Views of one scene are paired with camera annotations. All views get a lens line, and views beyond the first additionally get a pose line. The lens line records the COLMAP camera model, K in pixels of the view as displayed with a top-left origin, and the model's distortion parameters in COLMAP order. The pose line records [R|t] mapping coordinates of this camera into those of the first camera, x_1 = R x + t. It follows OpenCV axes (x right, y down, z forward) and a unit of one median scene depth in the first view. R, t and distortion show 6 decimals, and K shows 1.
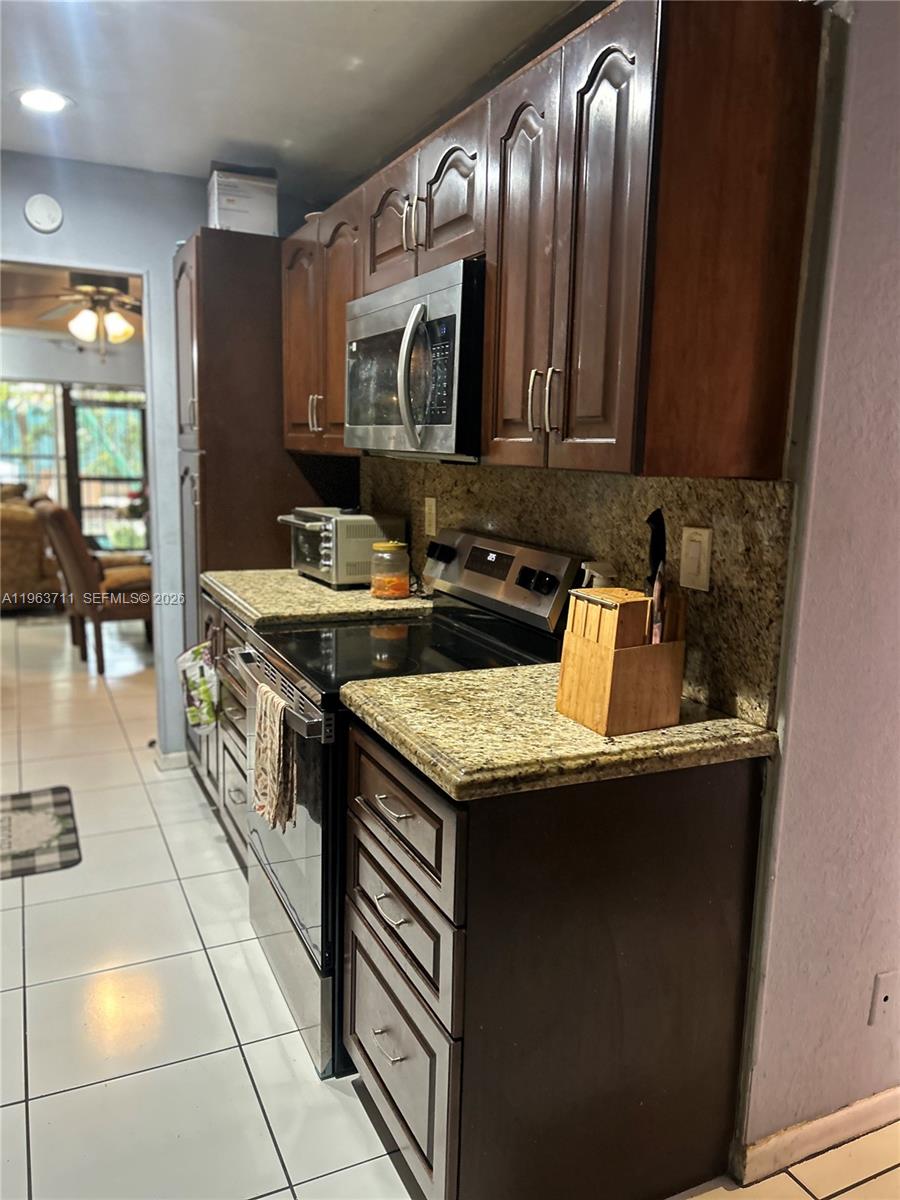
lens RADIAL K [[896.6, 0, 456.2], [0, 896.6, 602.0], [0, 0, 1]] dist [0.071665, -0.081658]
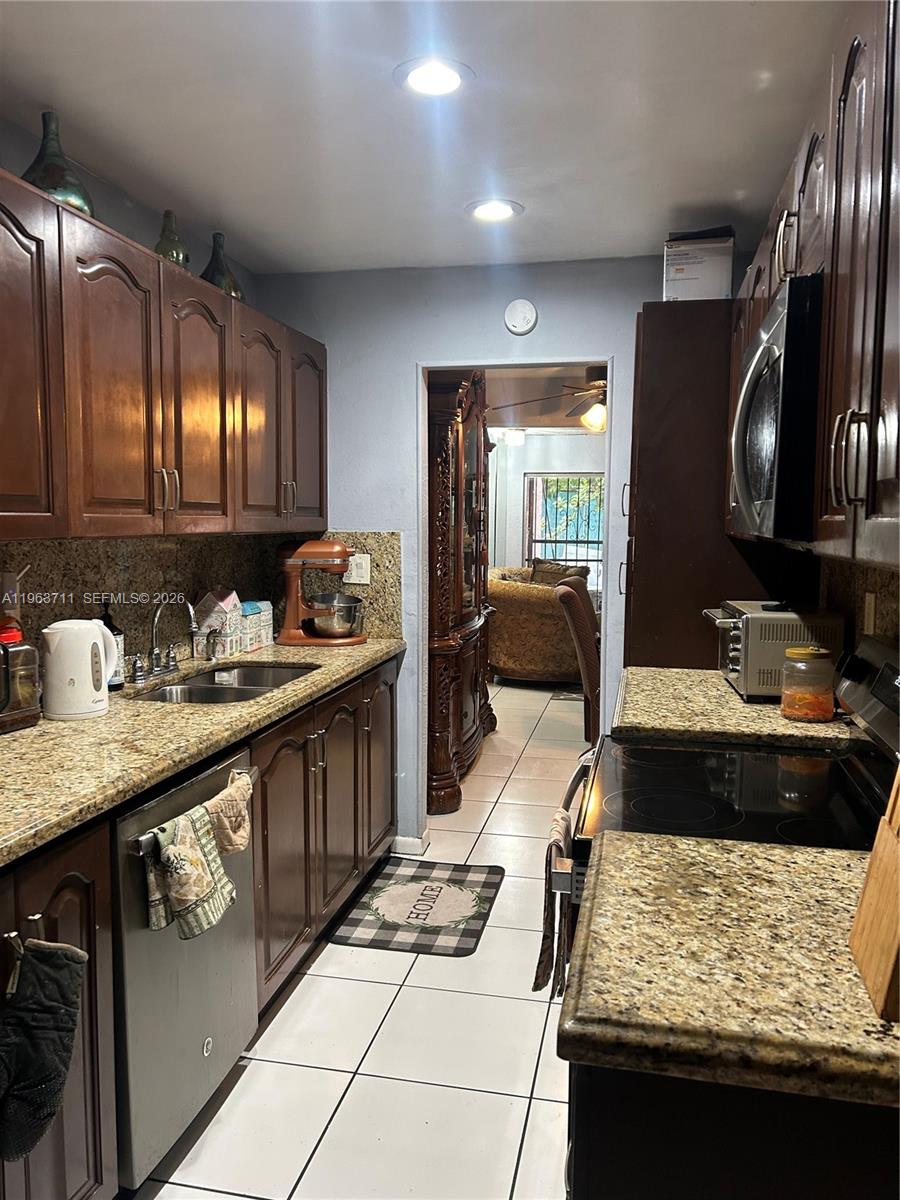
lens RADIAL K [[896.6, 0, 456.2], [0, 896.6, 602.0], [0, 0, 1]] dist [0.071665, -0.081658]
pose [[0.792600, 0.031075, -0.608950, 0.175630], [-0.084553, 0.994653, -0.059296, -0.036453], [0.603851, 0.098487, 0.790989, 0.197116]]
